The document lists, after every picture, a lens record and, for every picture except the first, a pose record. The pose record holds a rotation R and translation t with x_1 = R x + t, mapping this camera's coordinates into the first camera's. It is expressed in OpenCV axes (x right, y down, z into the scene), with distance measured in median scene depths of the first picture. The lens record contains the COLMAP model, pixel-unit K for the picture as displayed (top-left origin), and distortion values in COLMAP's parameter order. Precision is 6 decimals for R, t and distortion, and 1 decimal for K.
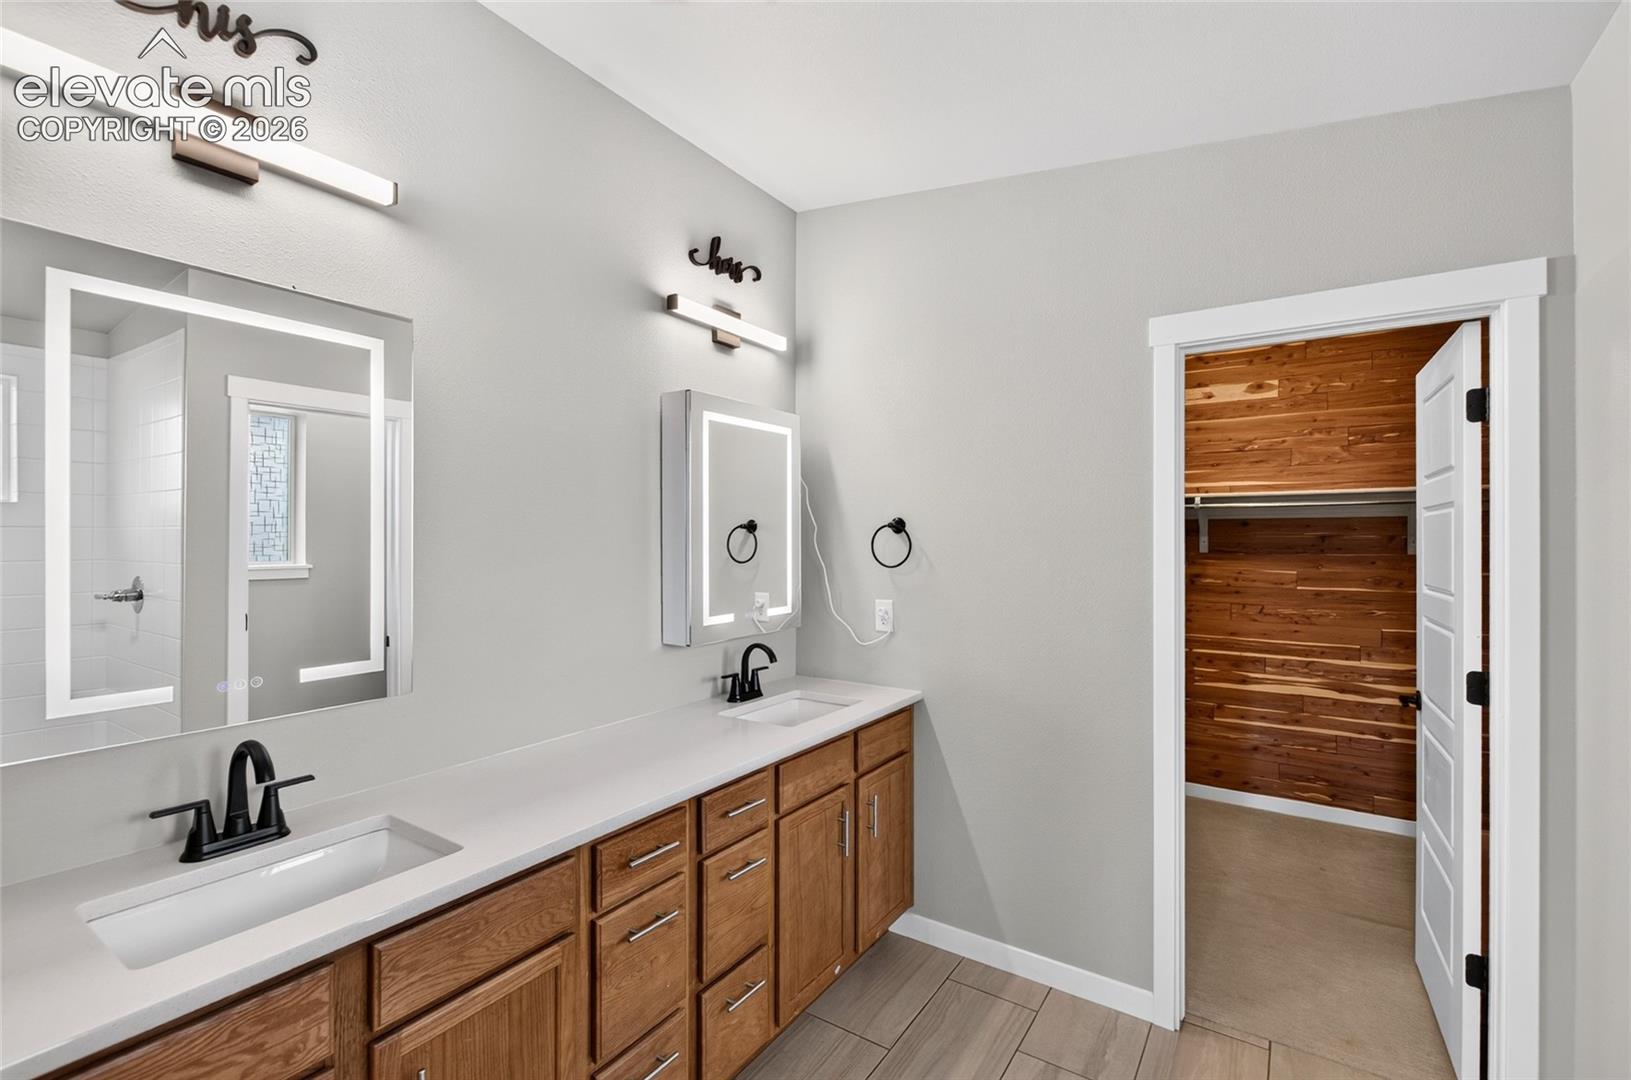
lens RADIAL K [[717.9, 0, 812.4], [0, 717.9, 538.5], [0, 0, 1]] dist [-0.004988, -0.003250]
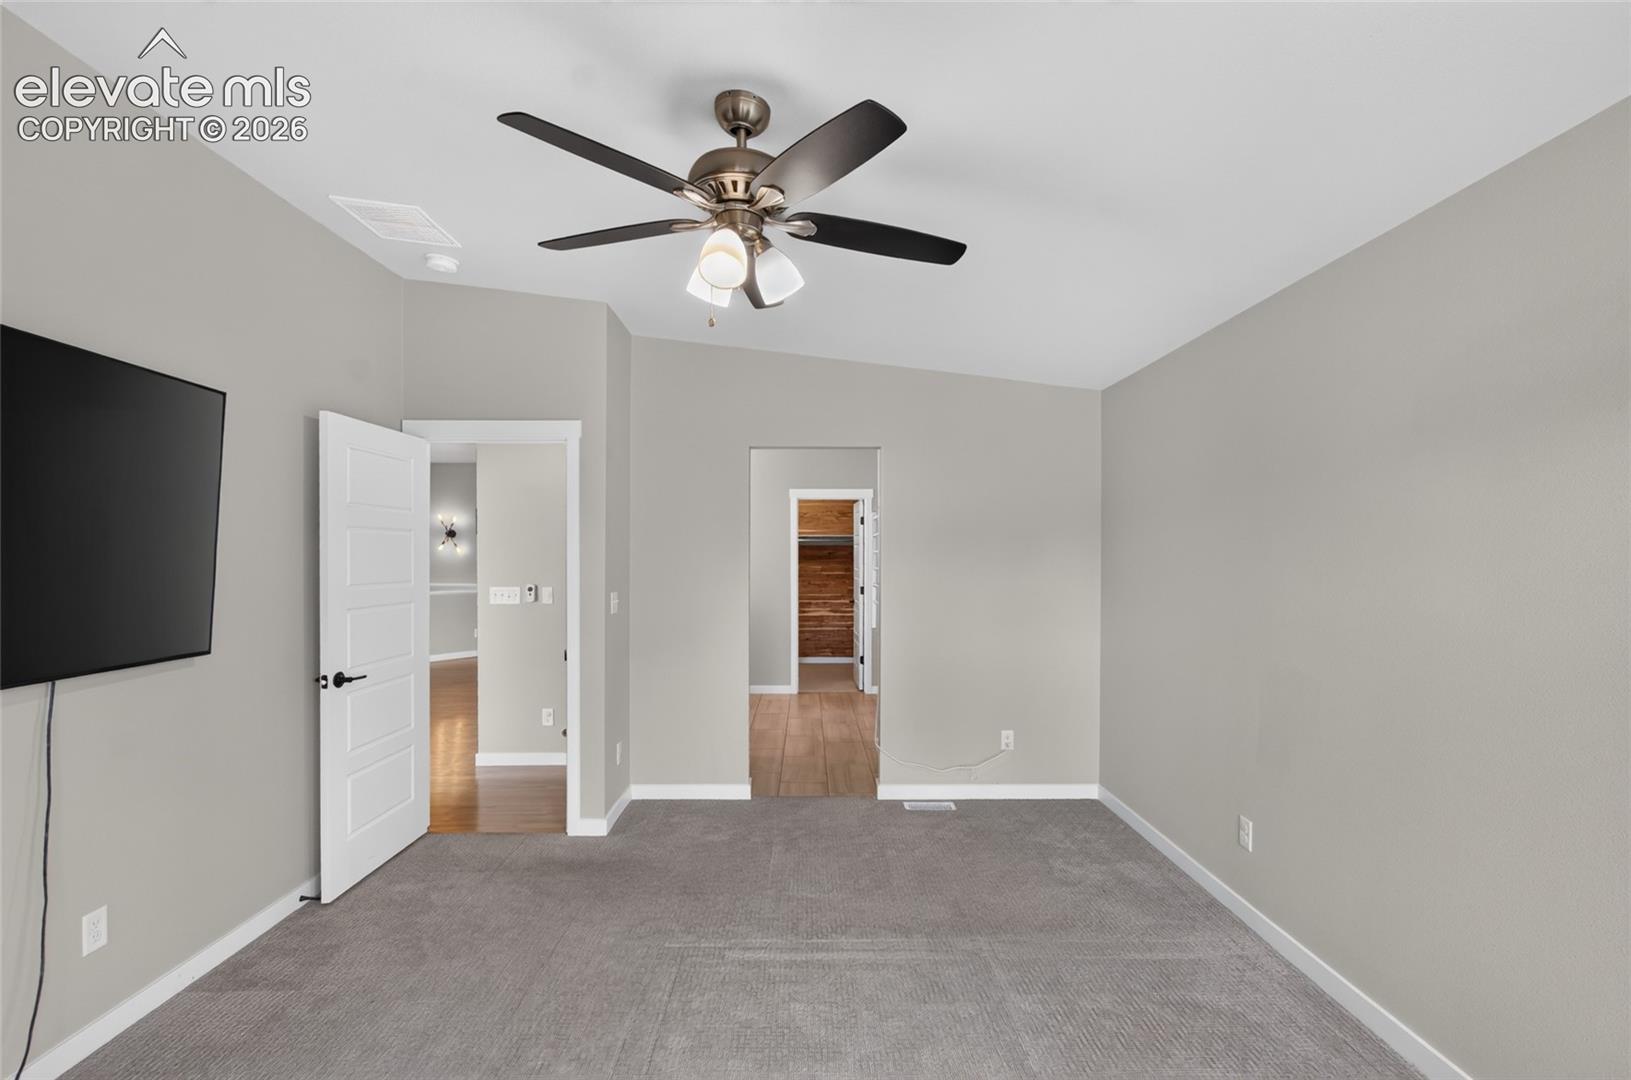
lens RADIAL K [[717.9, 0, 815.7], [0, 717.9, 546.6], [0, 0, 1]] dist [-0.004988, -0.003250]
pose [[0.821229, 0.007560, 0.570549, -0.814624], [-0.001310, 0.999935, -0.011364, 0.004543], [-0.570598, 0.008585, 0.821185, -1.110434]]
